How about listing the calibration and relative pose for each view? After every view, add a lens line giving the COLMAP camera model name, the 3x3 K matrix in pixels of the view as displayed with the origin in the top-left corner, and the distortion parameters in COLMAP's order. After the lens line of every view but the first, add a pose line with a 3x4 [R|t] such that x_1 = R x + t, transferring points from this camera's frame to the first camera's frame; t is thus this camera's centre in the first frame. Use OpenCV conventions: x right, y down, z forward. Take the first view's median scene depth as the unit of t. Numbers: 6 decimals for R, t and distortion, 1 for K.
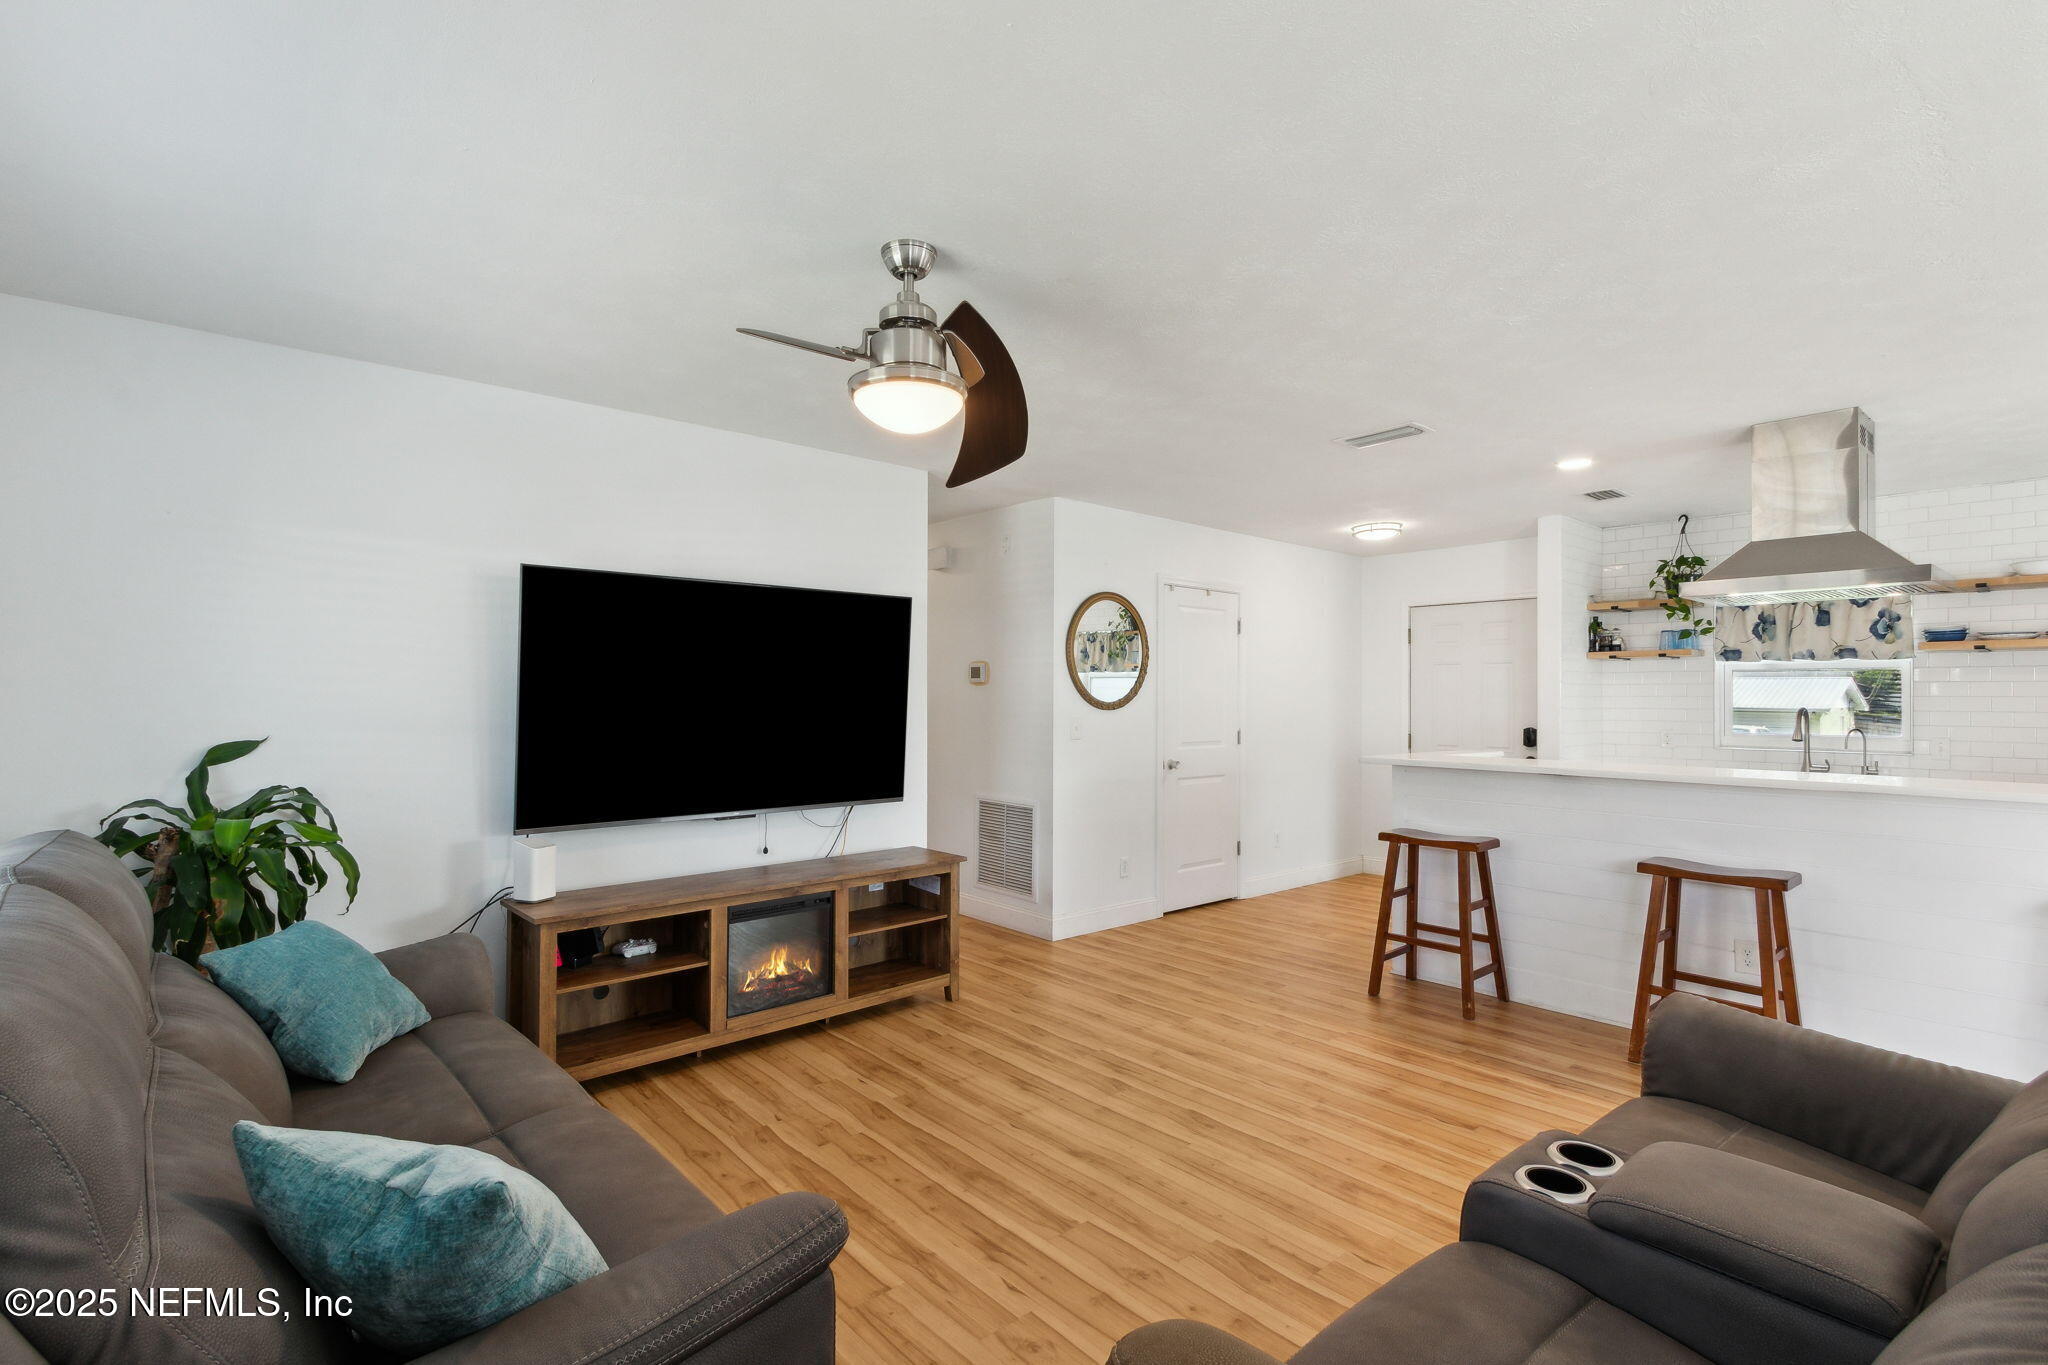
lens RADIAL K [[953.3, 0, 1022.5], [0, 953.3, 690.0], [0, 0, 1]] dist [0.001494, 0.000420]
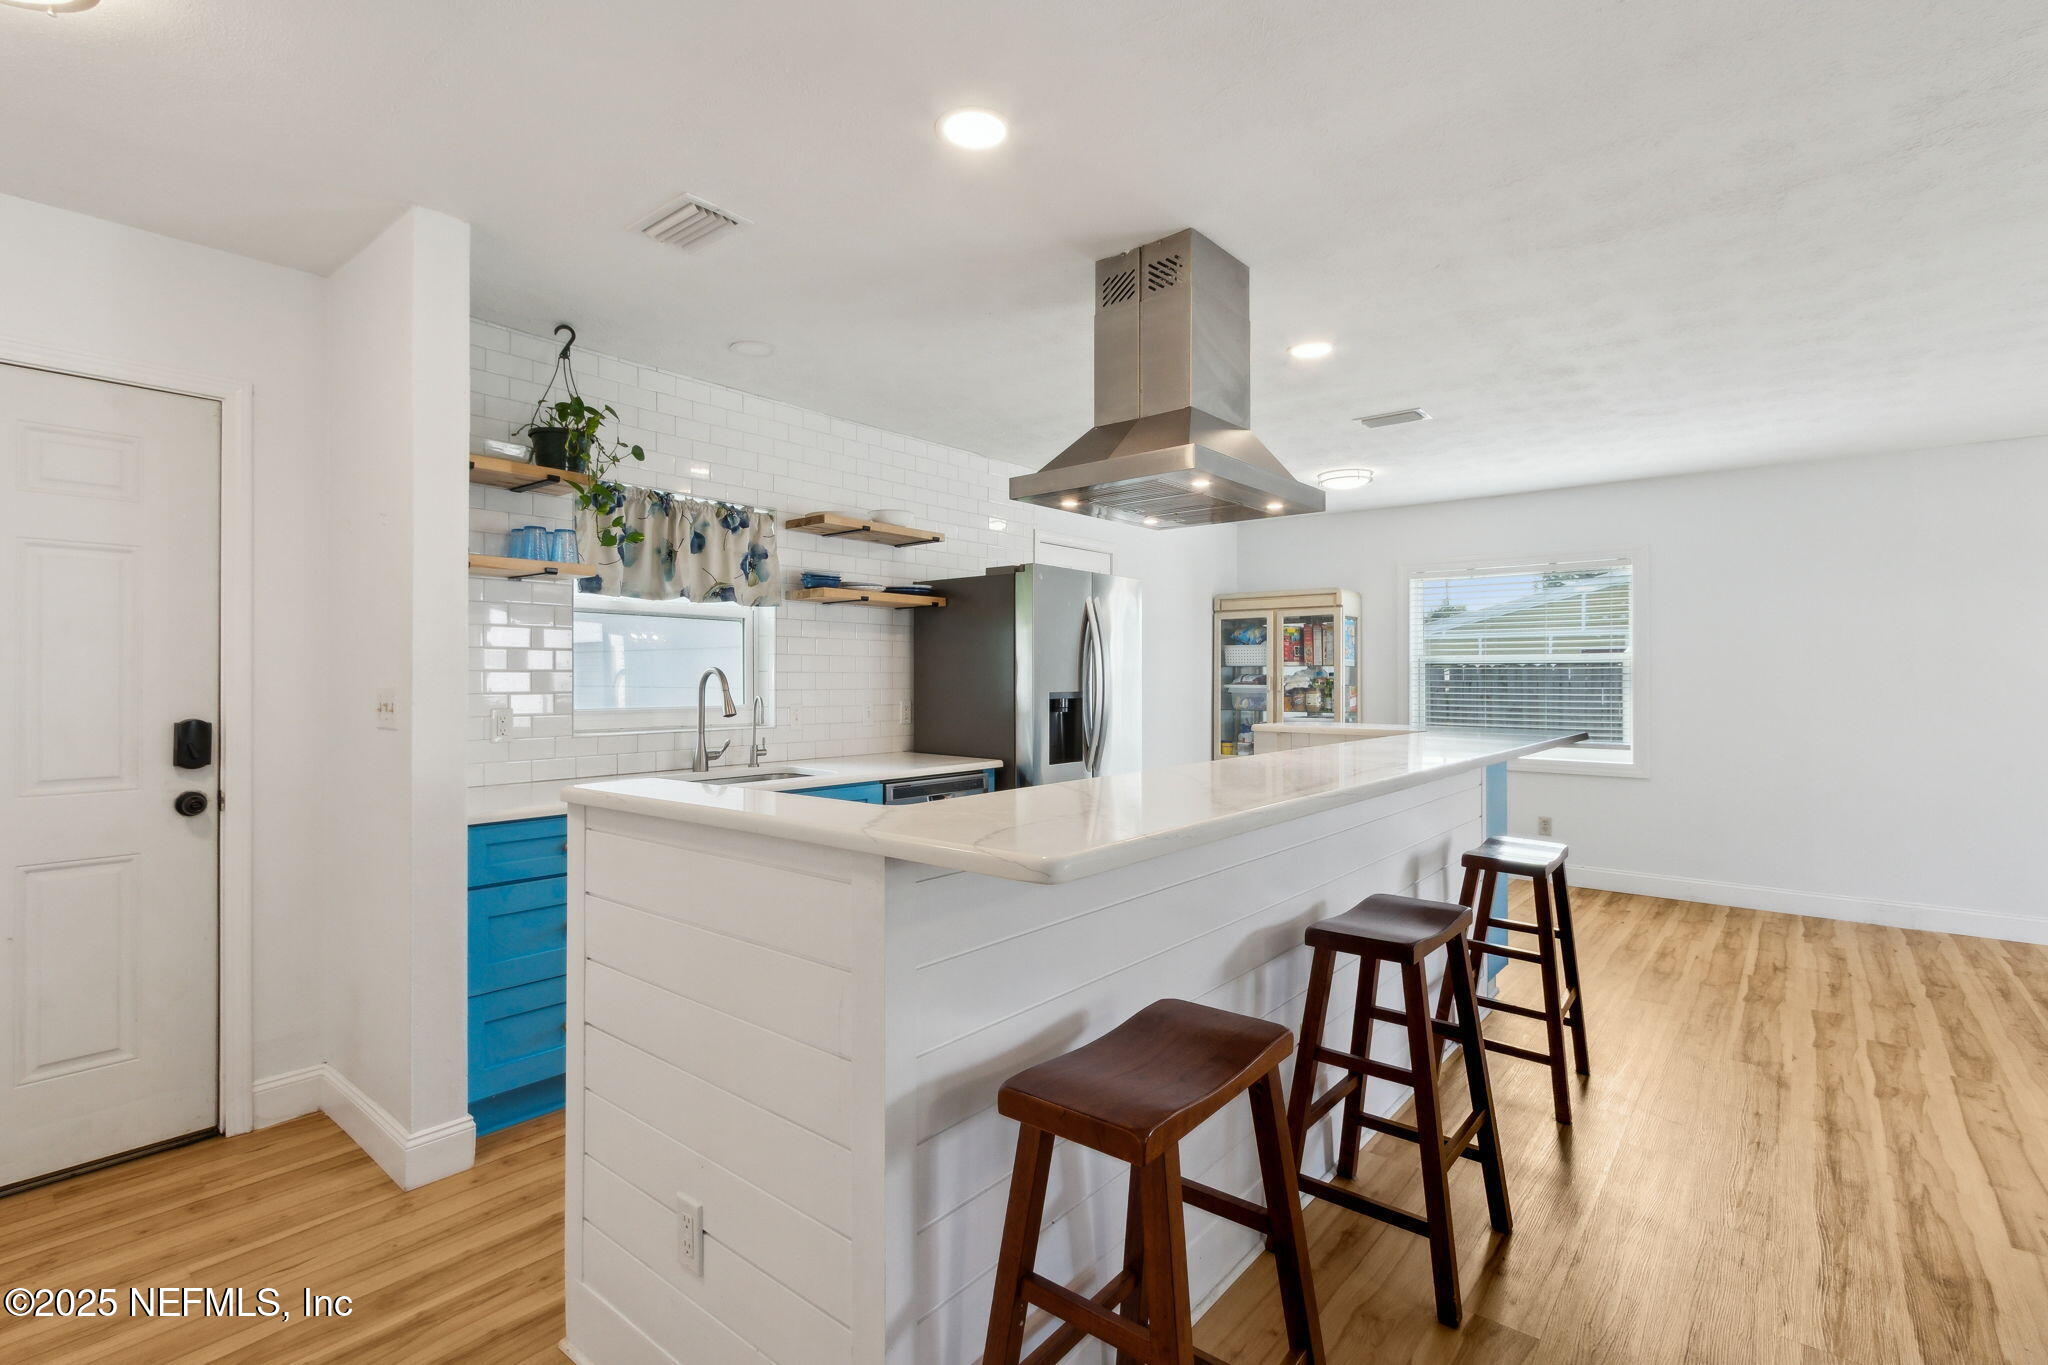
lens RADIAL K [[949.7, 0, 1028.8], [0, 949.7, 673.4], [0, 0, 1]] dist [0.001807, -0.000318]
pose [[-0.152675, -0.002189, 0.988274, 0.149030], [-0.010399, 0.999946, 0.000608, 0.027813], [-0.988222, -0.010184, -0.152690, 1.251622]]
